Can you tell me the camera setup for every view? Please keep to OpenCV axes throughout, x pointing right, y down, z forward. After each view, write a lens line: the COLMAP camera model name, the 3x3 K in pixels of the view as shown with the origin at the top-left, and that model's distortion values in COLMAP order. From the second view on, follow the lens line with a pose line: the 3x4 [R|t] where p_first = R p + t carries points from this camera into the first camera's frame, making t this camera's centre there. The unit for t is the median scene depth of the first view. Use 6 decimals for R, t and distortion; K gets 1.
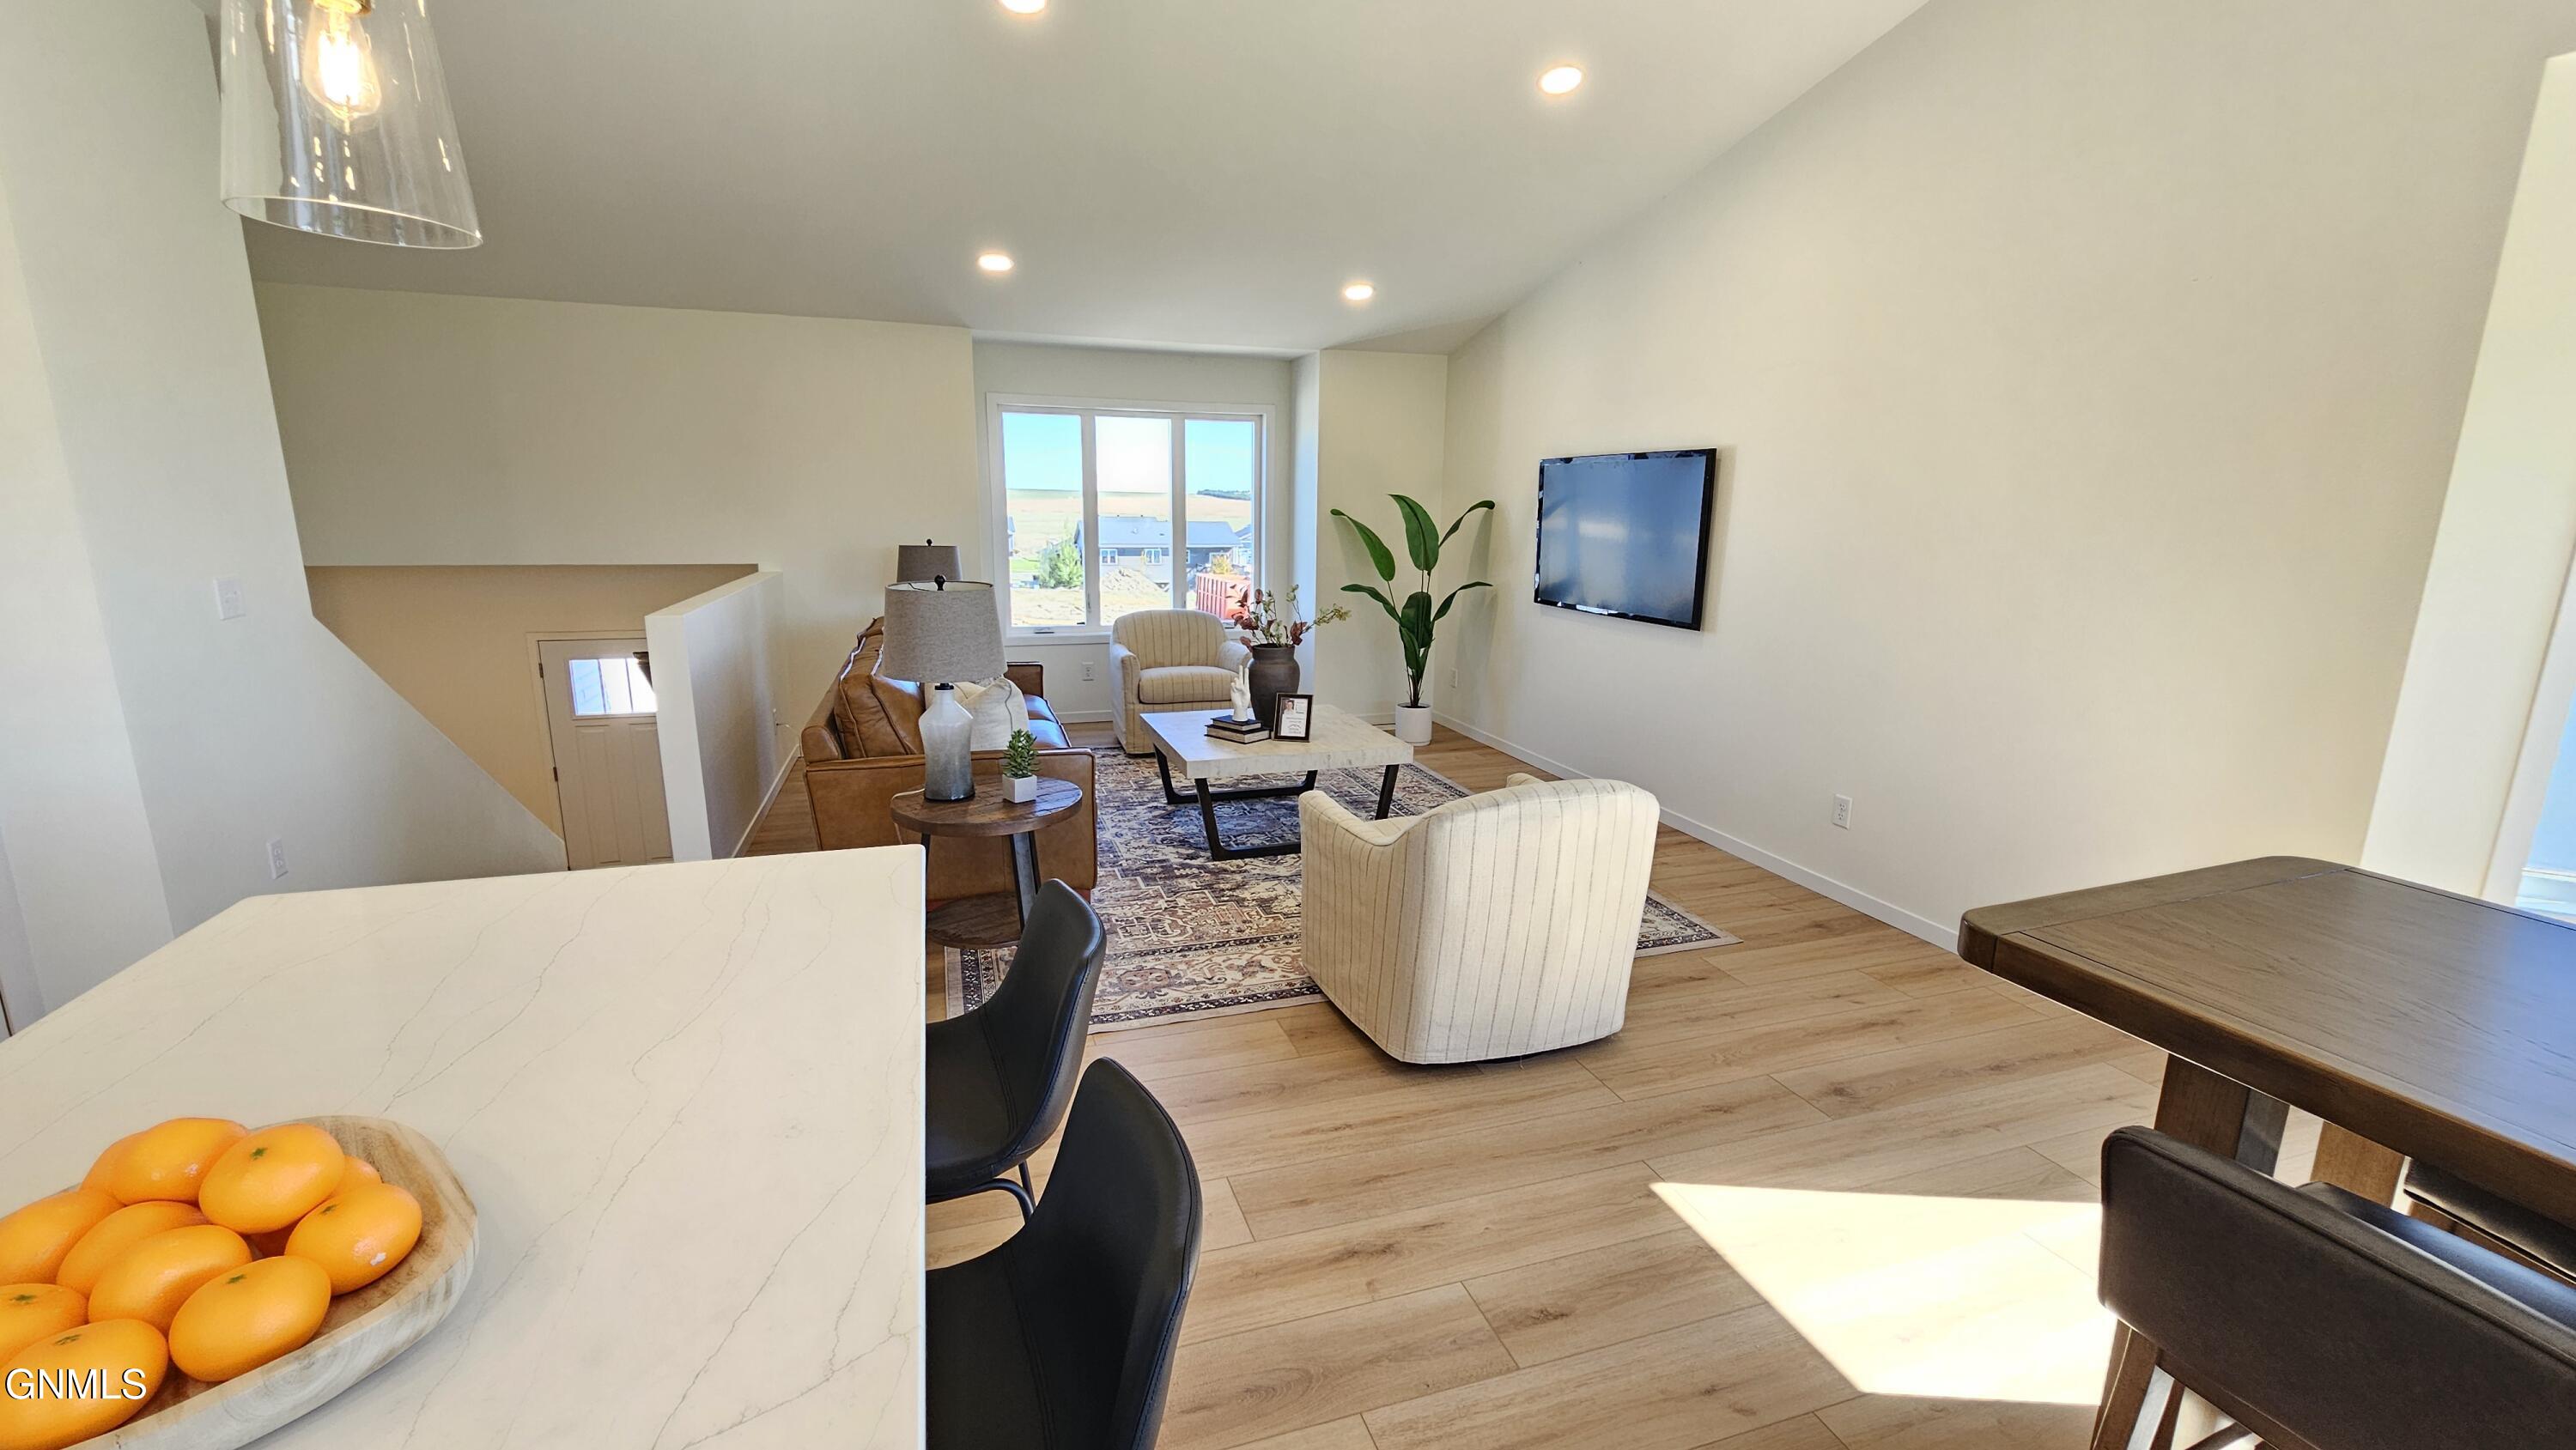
lens RADIAL K [[1055.2, 0, 1292.7], [0, 1055.2, 724.6], [0, 0, 1]] dist [0.000577, 0.000224]
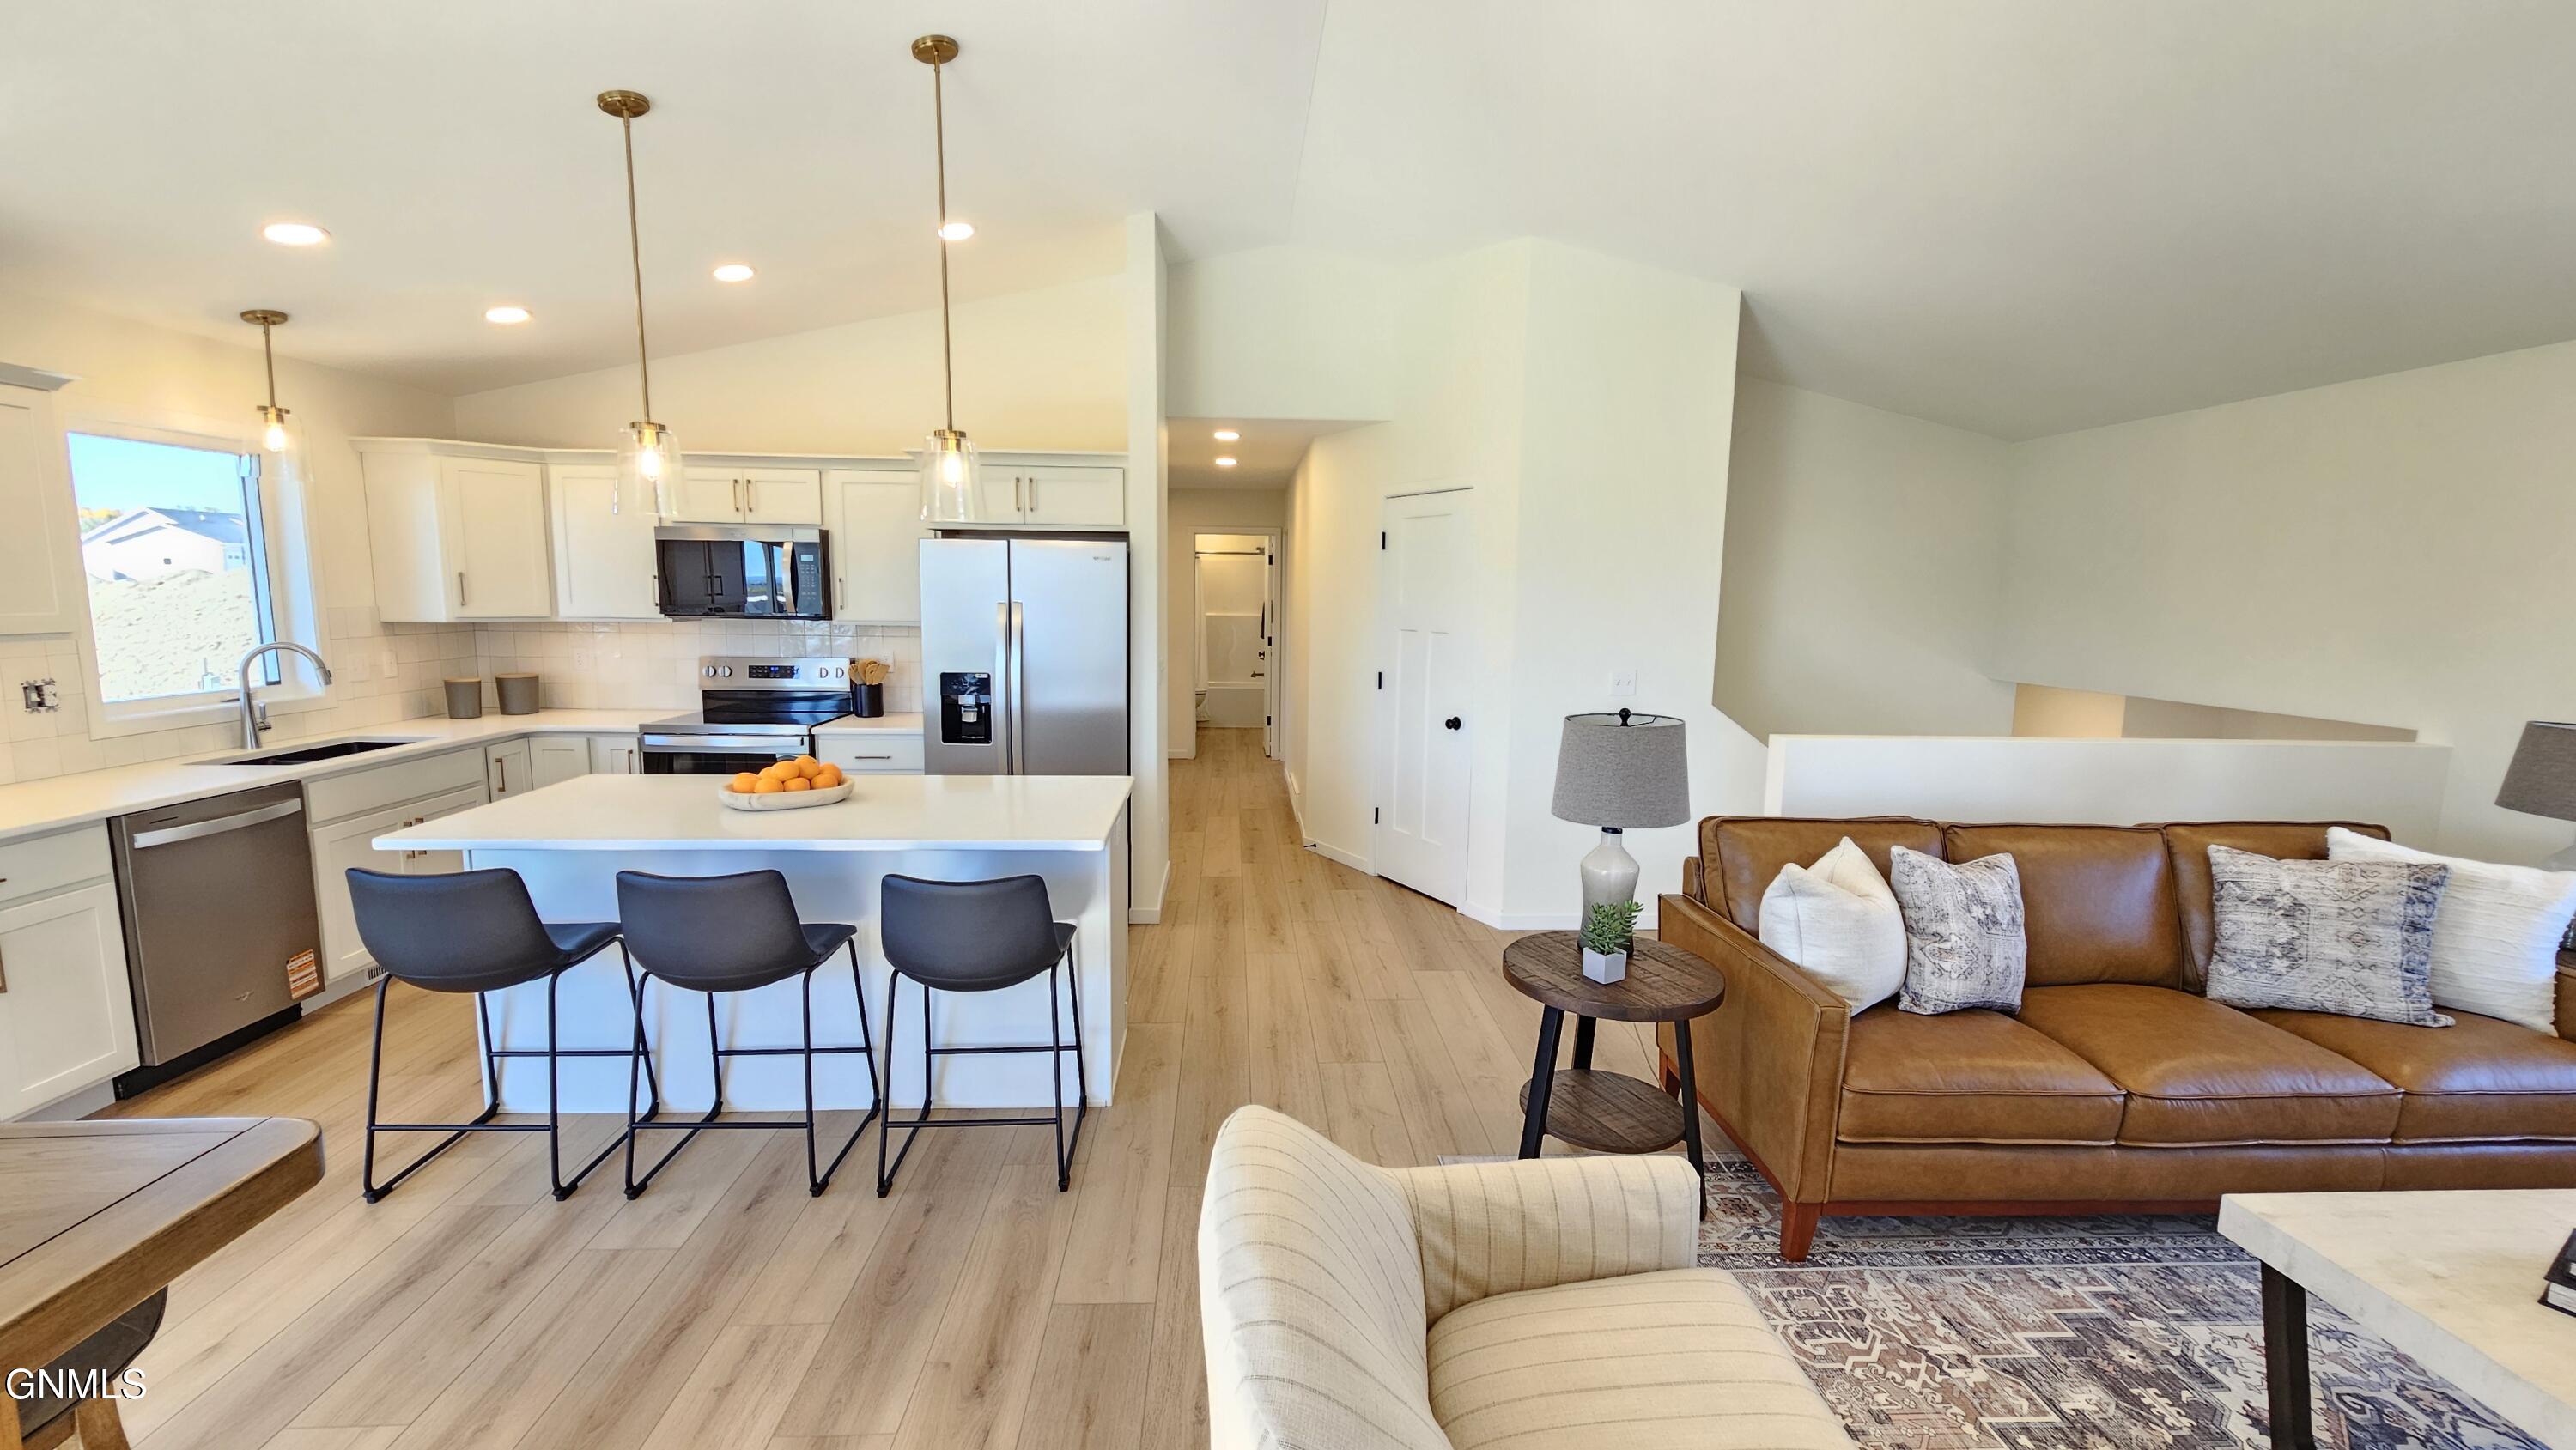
lens RADIAL K [[1059.8, 0, 1284.5], [0, 1059.8, 731.4], [0, 0, 1]] dist [0.001448, 0.000936]
pose [[-0.266215, 0.112336, -0.957345, 0.318478], [-0.217417, 0.960594, 0.173176, -0.111886], [0.939074, 0.254245, -0.231300, 0.486900]]
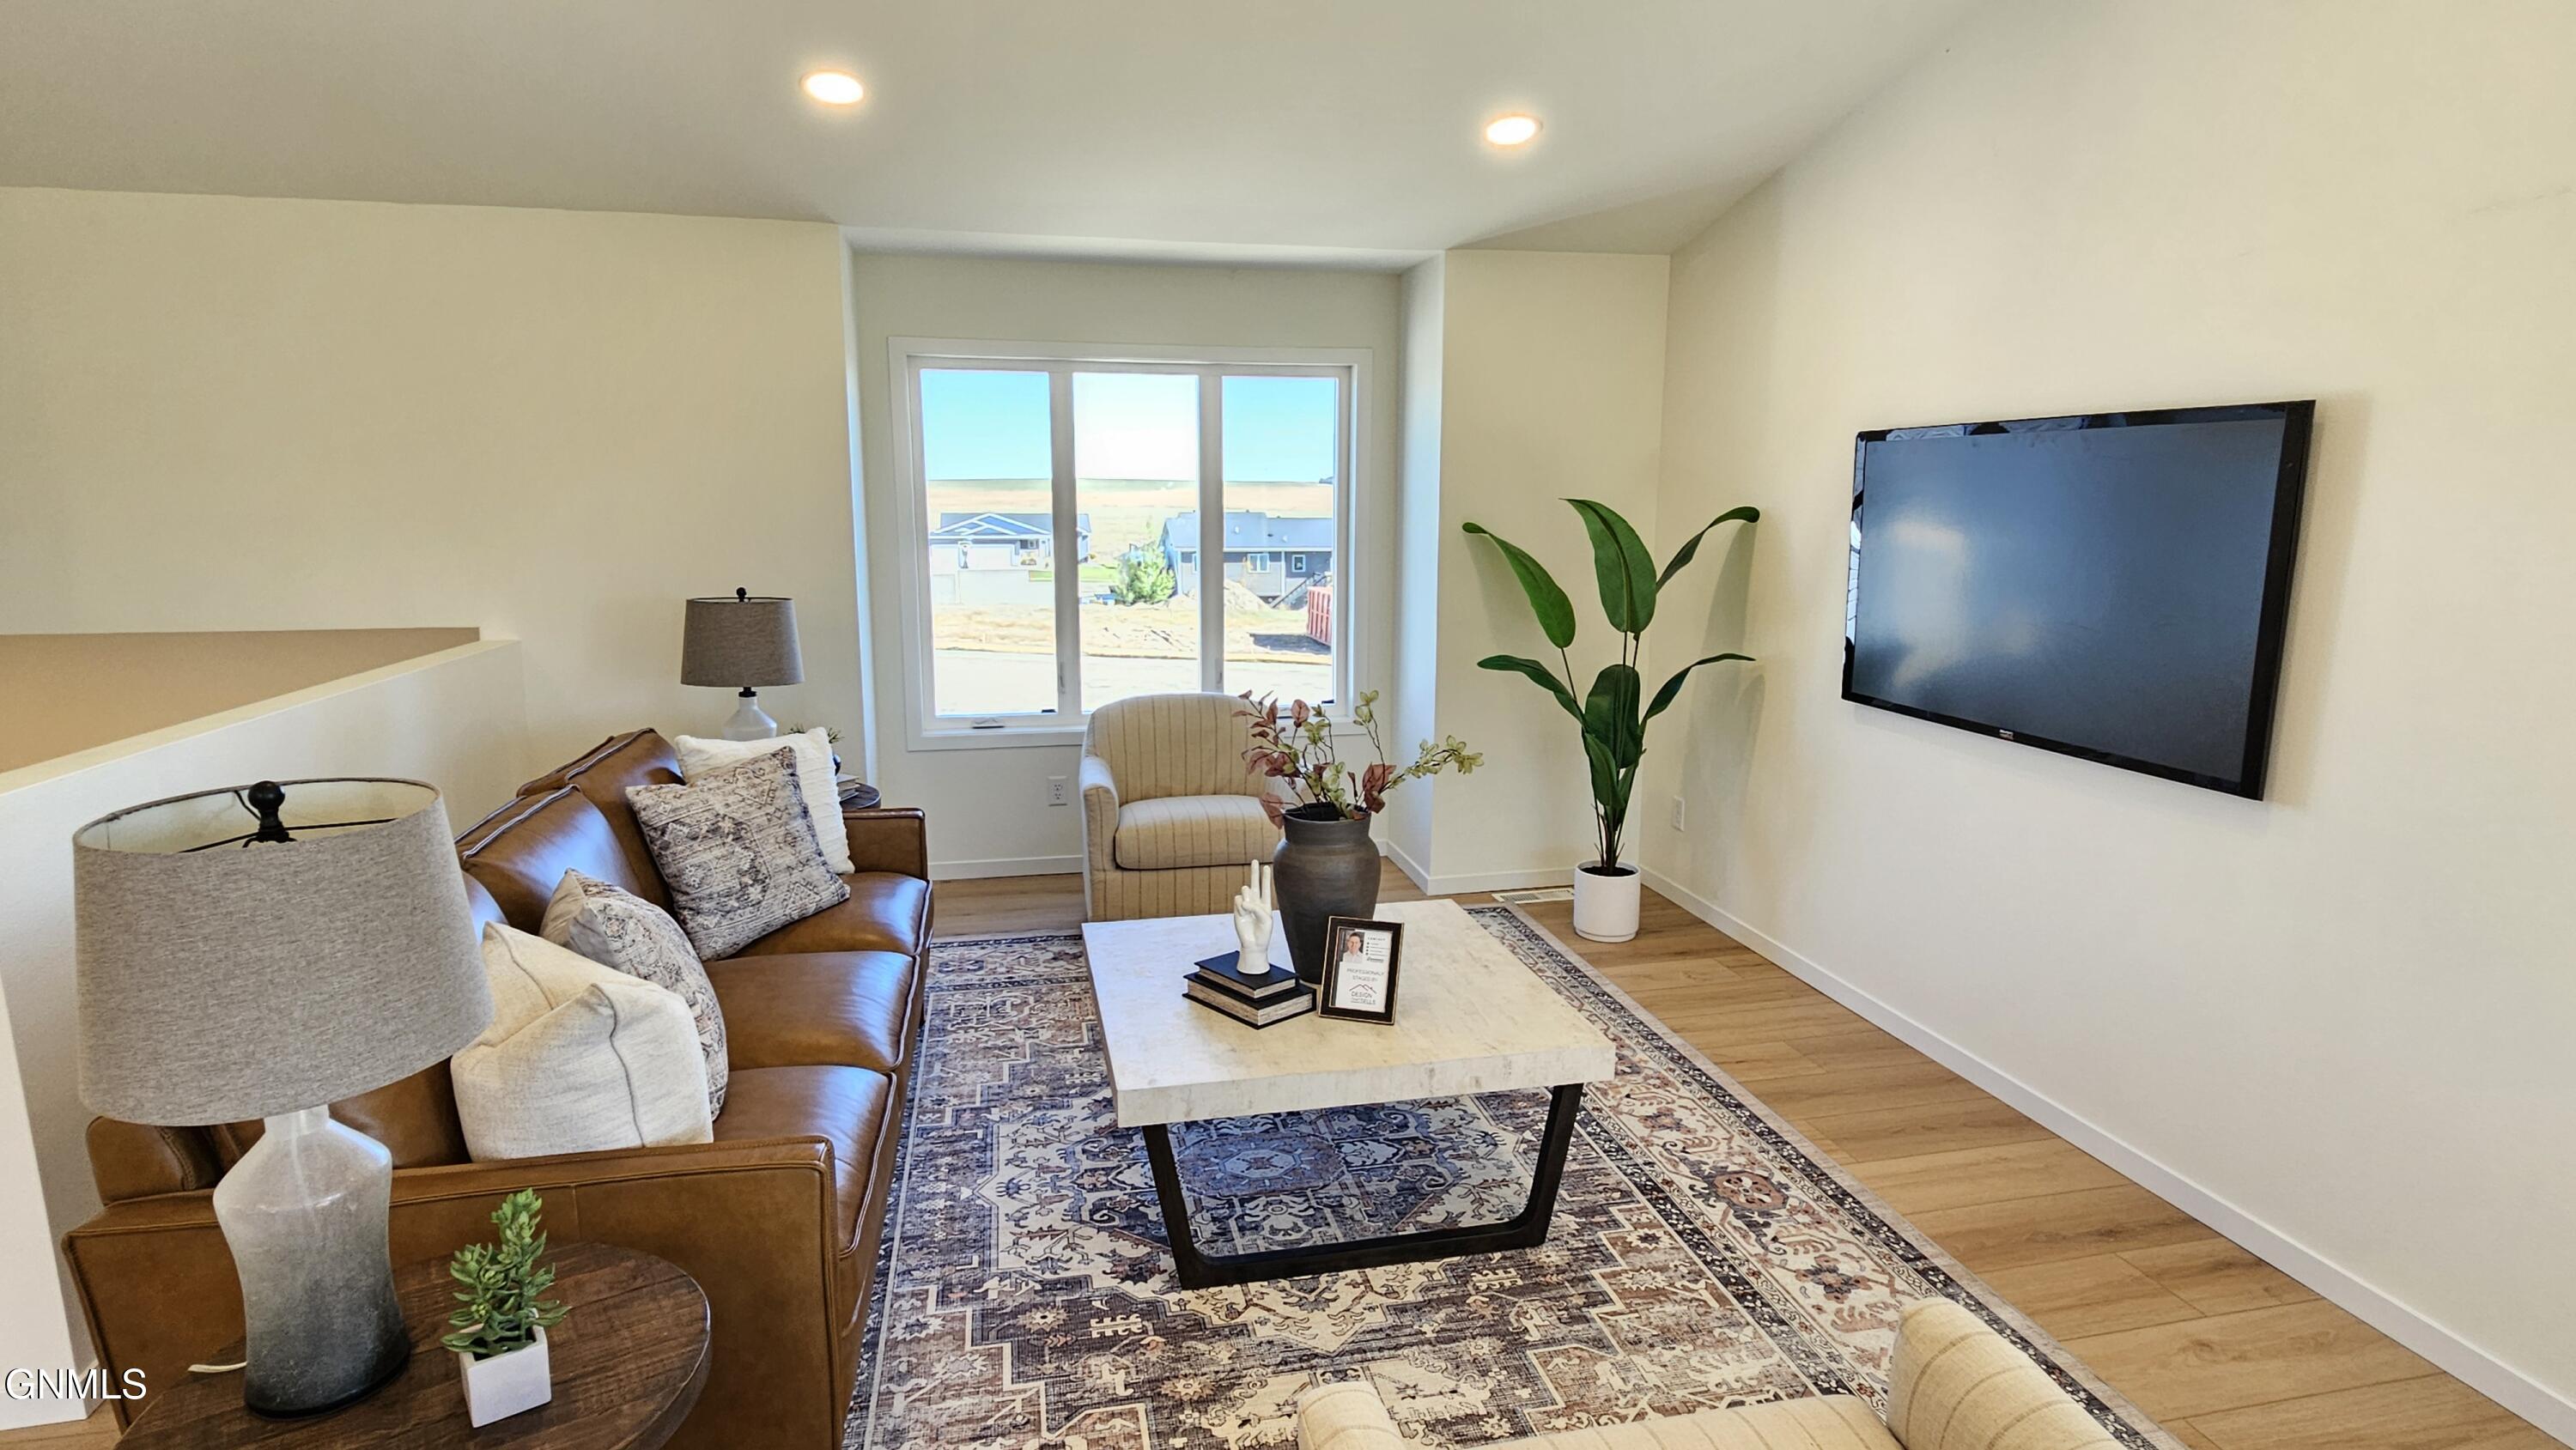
lens RADIAL K [[1334.8, 0, 1290.2], [0, 1334.8, 731.1], [0, 0, 1]] dist [-0.002767, -0.000425]
pose [[0.993912, 0.009873, -0.109734, 0.027209], [-0.013237, 0.999463, -0.029970, -0.077510], [0.109379, 0.031240, 0.993509, 0.308921]]
